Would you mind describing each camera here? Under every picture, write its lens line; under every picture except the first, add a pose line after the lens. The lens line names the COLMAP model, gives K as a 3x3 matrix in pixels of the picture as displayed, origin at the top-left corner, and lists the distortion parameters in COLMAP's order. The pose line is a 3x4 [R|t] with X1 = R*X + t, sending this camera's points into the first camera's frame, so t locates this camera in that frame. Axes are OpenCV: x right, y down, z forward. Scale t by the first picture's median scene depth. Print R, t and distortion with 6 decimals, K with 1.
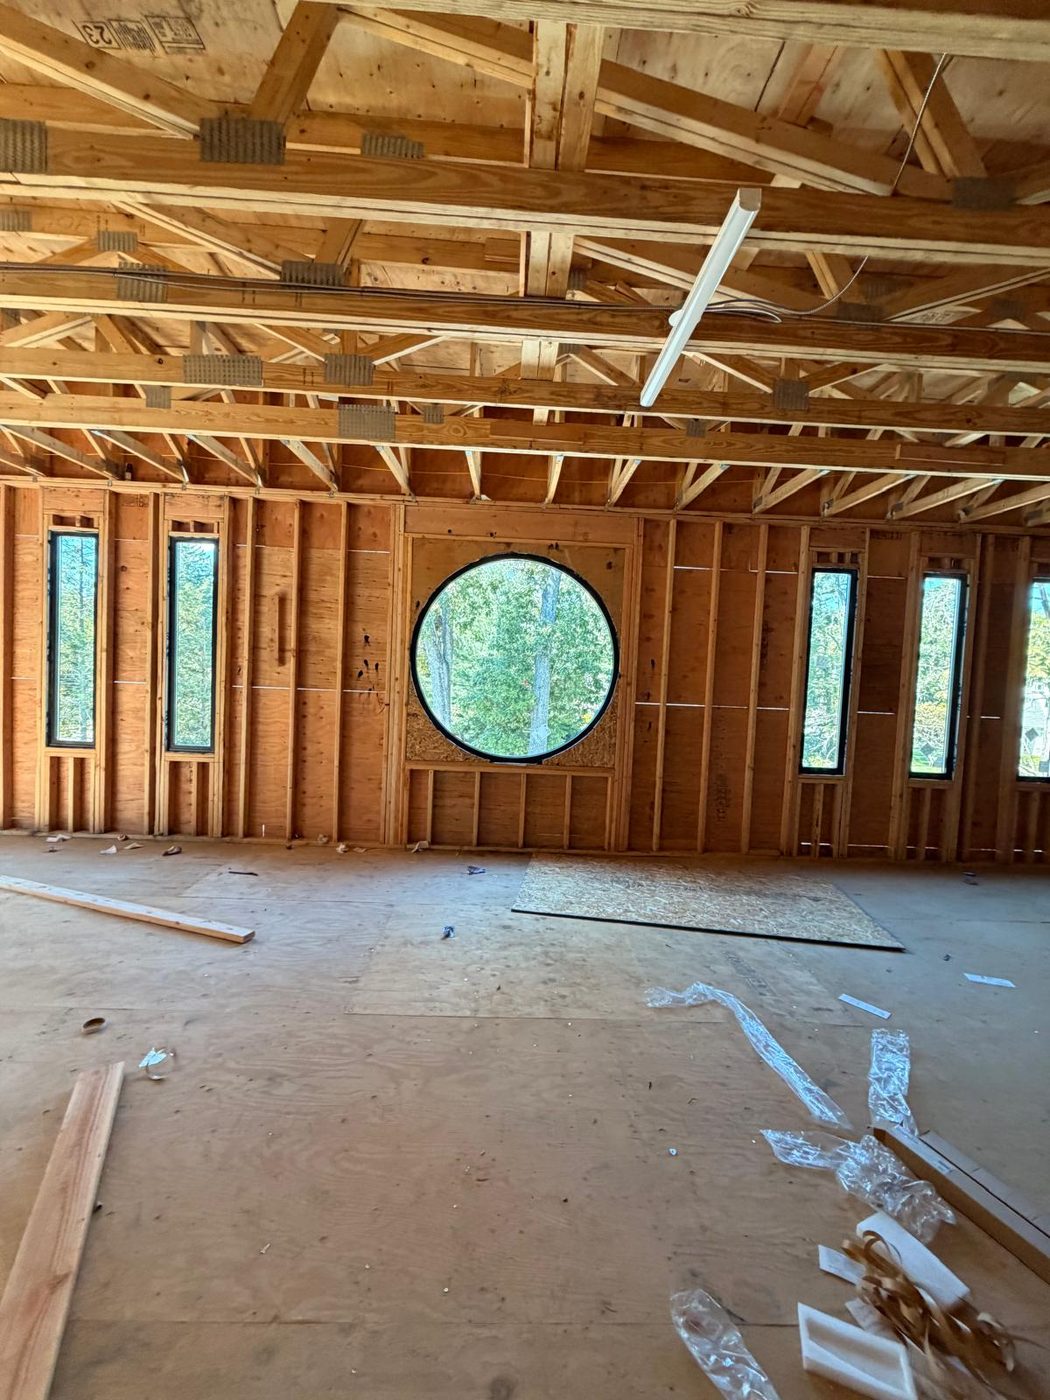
lens RADIAL K [[560.9, 0, 529.3], [0, 560.9, 668.6], [0, 0, 1]] dist [0.001267, 0.000328]
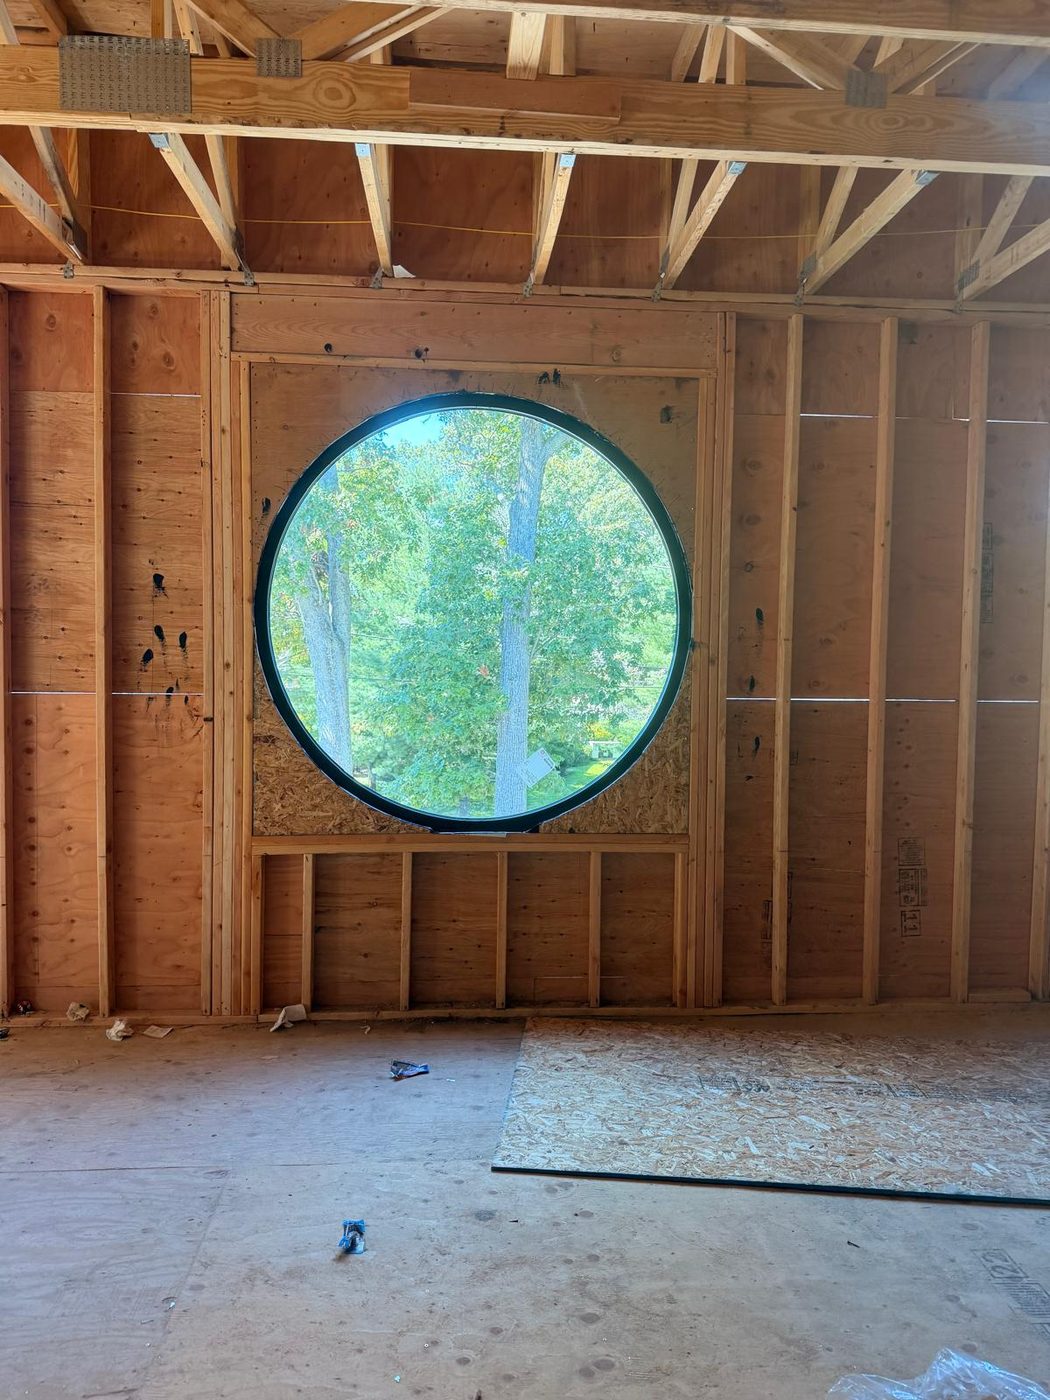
lens RADIAL K [[972.9, 0, 522.2], [0, 972.9, 659.1], [0, 0, 1]] dist [0.073333, -0.097123]
pose [[0.998843, -0.031468, 0.036356, -0.018353], [0.031010, 0.999433, 0.013079, 0.010667], [-0.036747, -0.011936, 0.999253, 0.167915]]
